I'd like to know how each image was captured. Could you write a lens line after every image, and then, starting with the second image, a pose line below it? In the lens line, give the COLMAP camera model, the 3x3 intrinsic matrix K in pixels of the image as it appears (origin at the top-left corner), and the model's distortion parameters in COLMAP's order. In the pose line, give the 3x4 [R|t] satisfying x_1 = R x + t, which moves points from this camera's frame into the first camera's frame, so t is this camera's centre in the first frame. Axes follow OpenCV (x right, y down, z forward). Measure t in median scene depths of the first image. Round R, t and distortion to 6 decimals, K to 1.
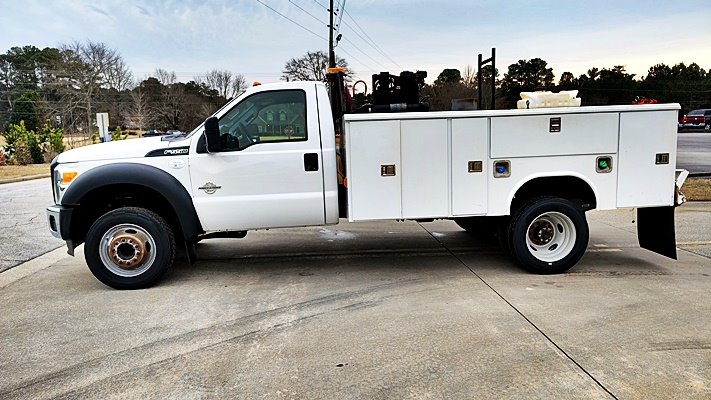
lens RADIAL K [[487.4, 0, 355.5], [0, 487.4, 200.0], [0, 0, 1]] dist [0.051269, -0.057656]
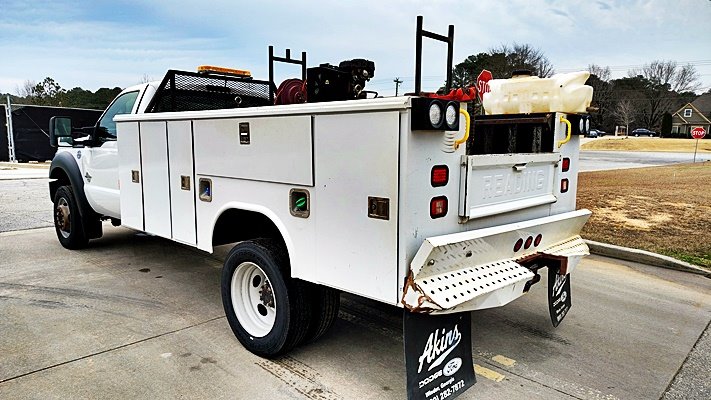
lens RADIAL K [[487.4, 0, 355.5], [0, 487.4, 200.0], [0, 0, 1]] dist [0.051269, -0.057656]
pose [[0.663100, 0.131058, -0.736968, 1.004884], [-0.127938, 0.989909, 0.060925, -0.122933], [0.737516, 0.053887, 0.673176, 0.668160]]
